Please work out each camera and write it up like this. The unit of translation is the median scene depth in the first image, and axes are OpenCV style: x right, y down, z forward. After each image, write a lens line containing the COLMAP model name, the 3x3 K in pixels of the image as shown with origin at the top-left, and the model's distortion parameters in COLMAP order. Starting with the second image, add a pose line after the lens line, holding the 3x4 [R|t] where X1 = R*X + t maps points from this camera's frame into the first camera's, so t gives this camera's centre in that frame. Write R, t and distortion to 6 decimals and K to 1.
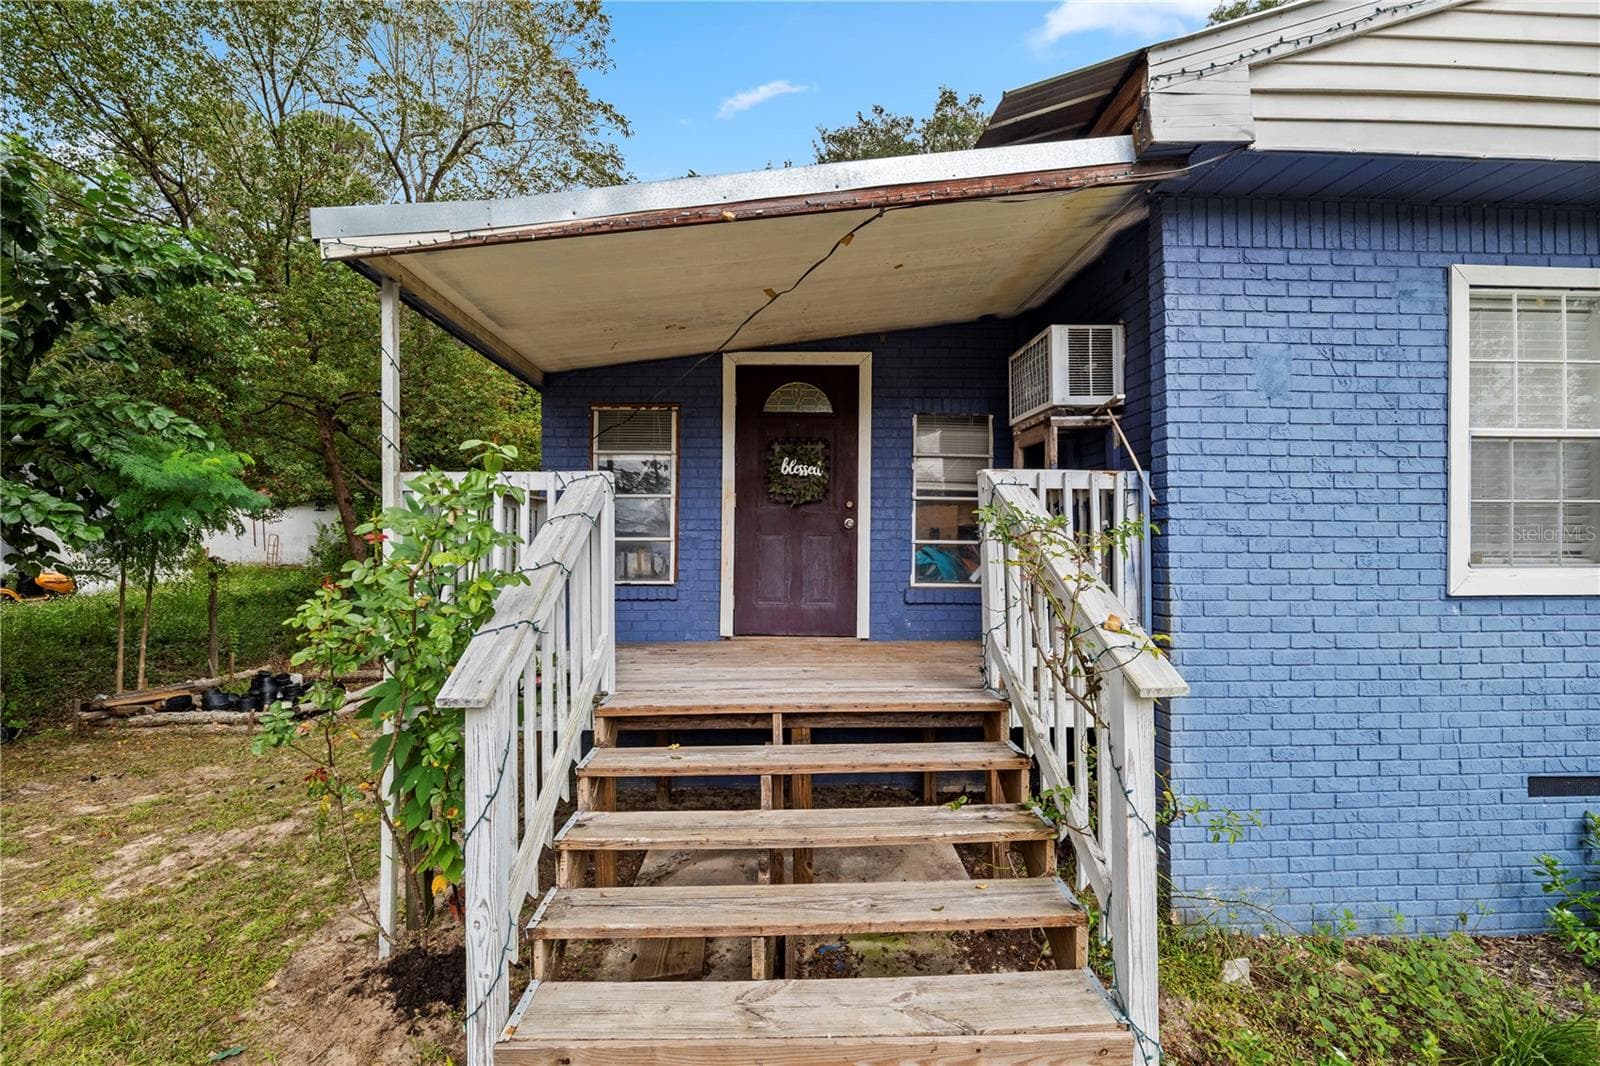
lens RADIAL K [[656.9, 0, 790.6], [0, 656.9, 538.3], [0, 0, 1]] dist [-0.011787, -0.000005]
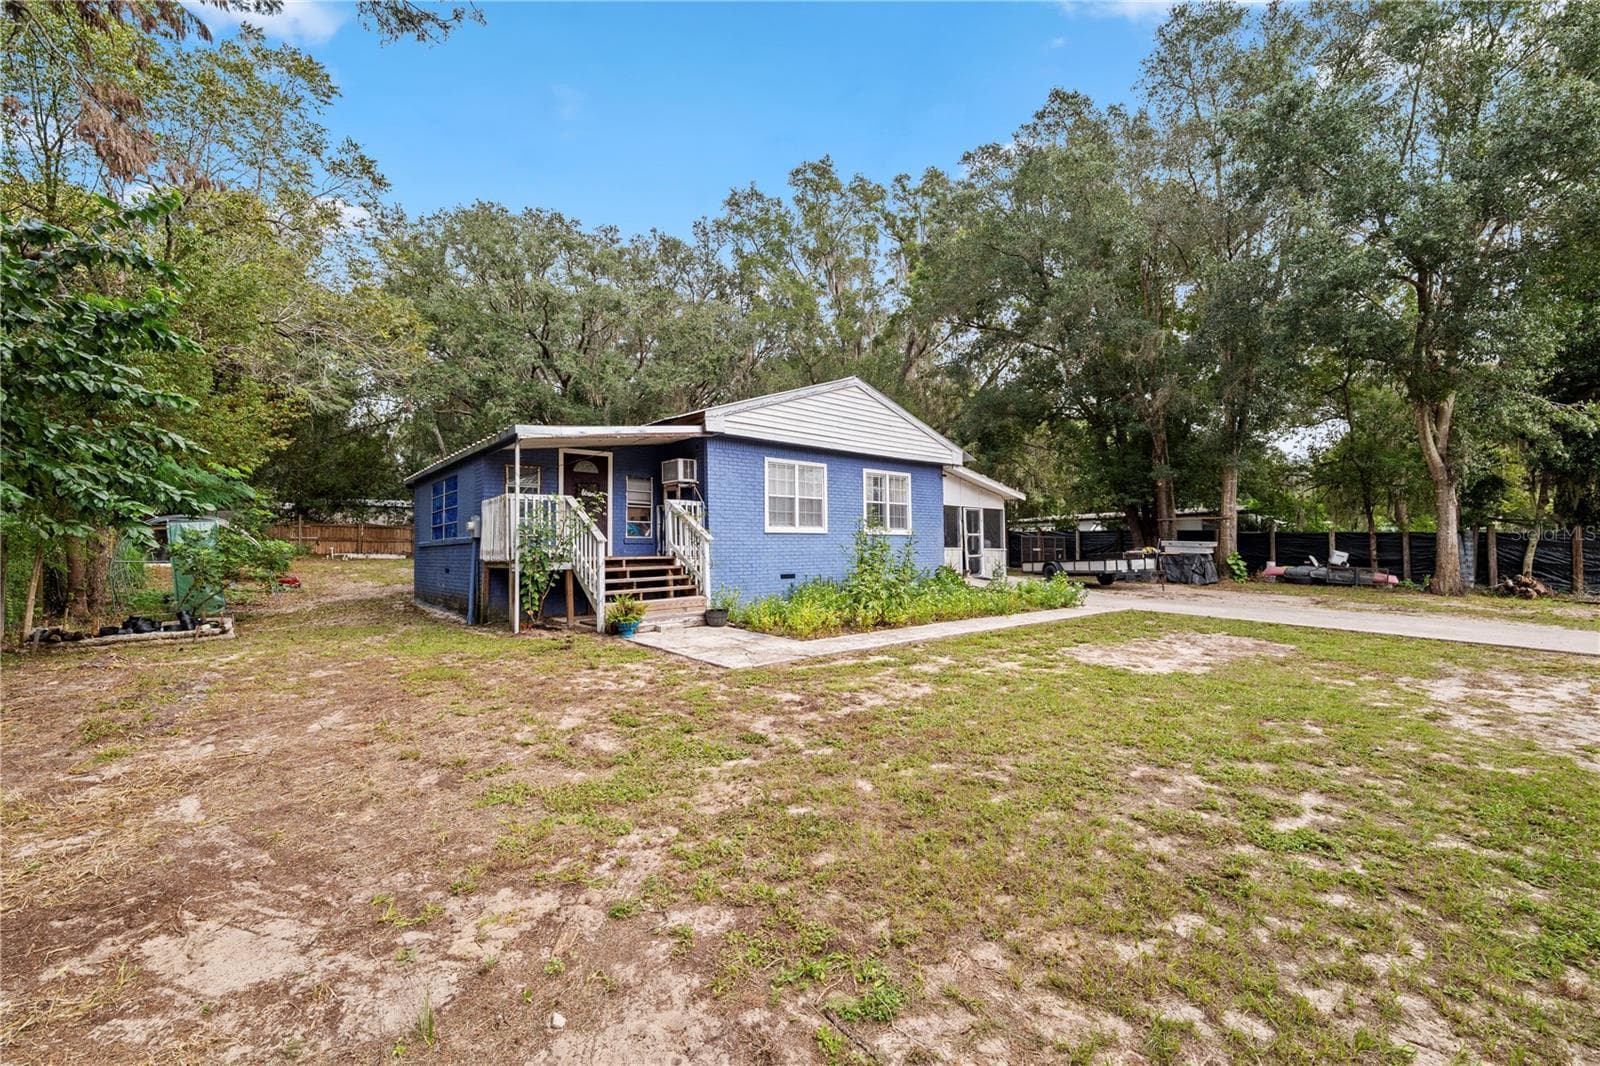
lens RADIAL K [[656.9, 0, 790.6], [0, 656.9, 538.3], [0, 0, 1]] dist [-0.011787, -0.000005]
pose [[0.779090, 0.005643, 0.626887, -1.345967], [0.004813, 0.999876, -0.014982, 0.161202], [-0.626894, 0.014690, 0.778966, -2.125168]]
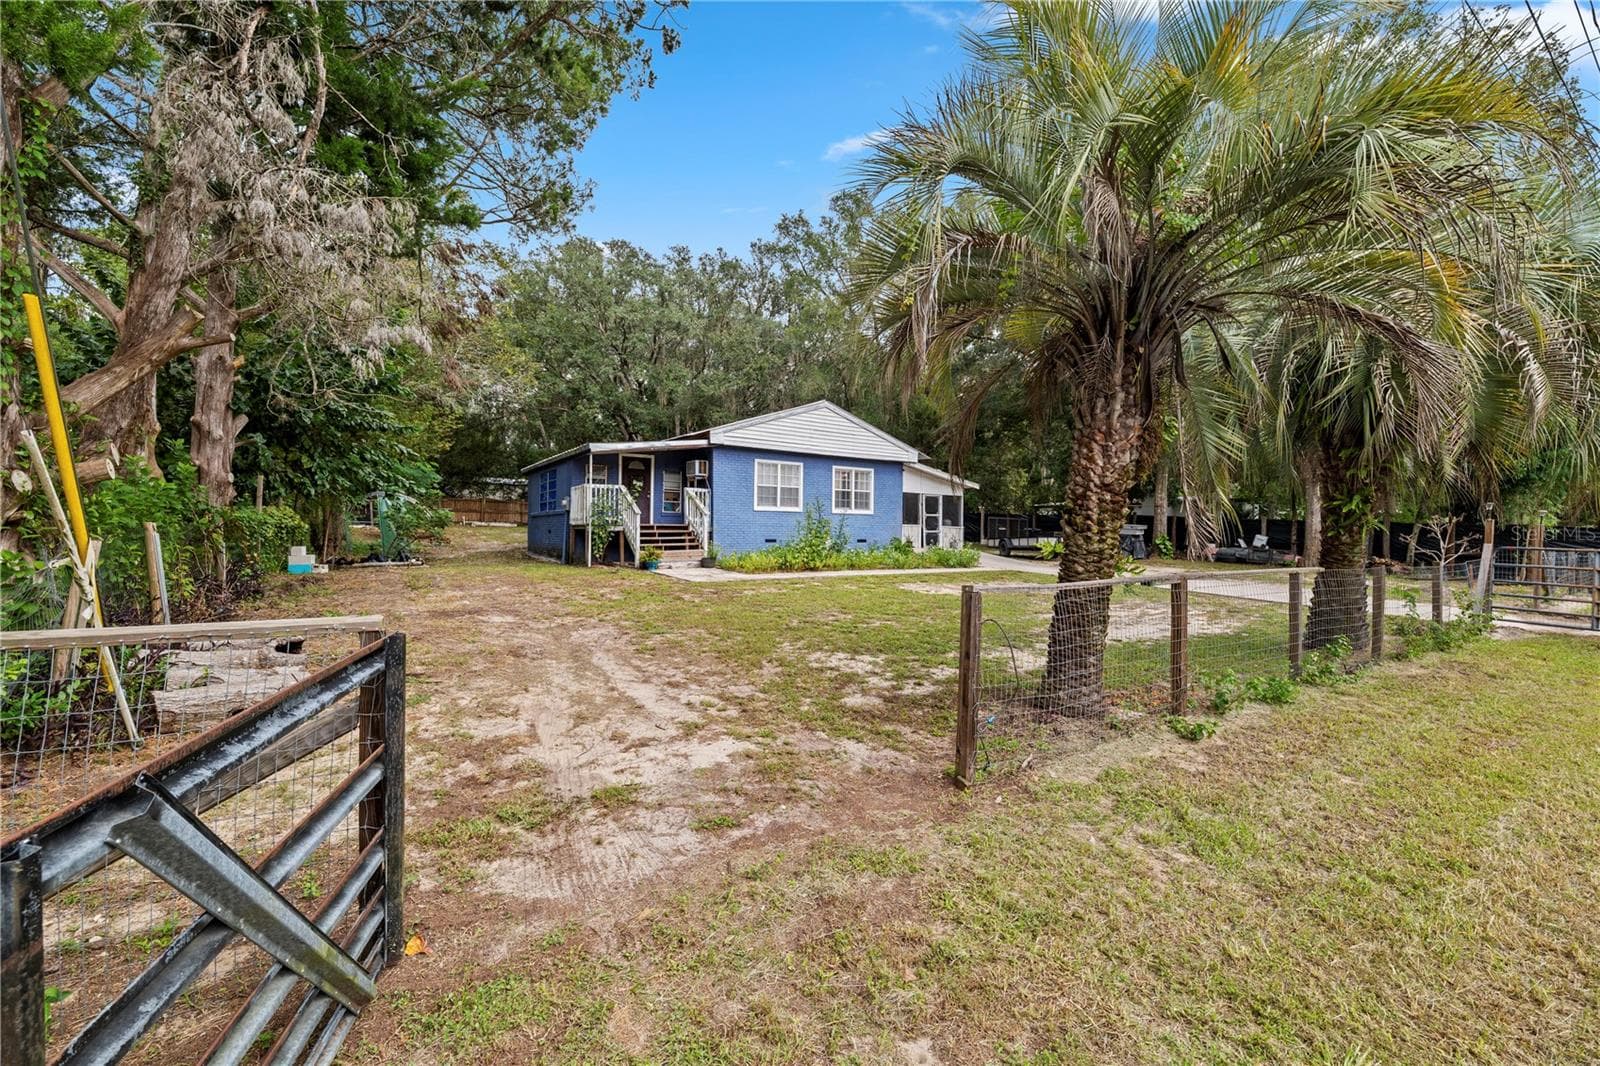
lens RADIAL K [[656.9, 0, 790.6], [0, 656.9, 538.3], [0, 0, 1]] dist [-0.011787, -0.000005]
pose [[0.851722, 0.004795, 0.523971, -1.735287], [-0.016478, 0.999709, 0.017638, 0.202810], [-0.523734, -0.023657, 0.851553, -3.954252]]
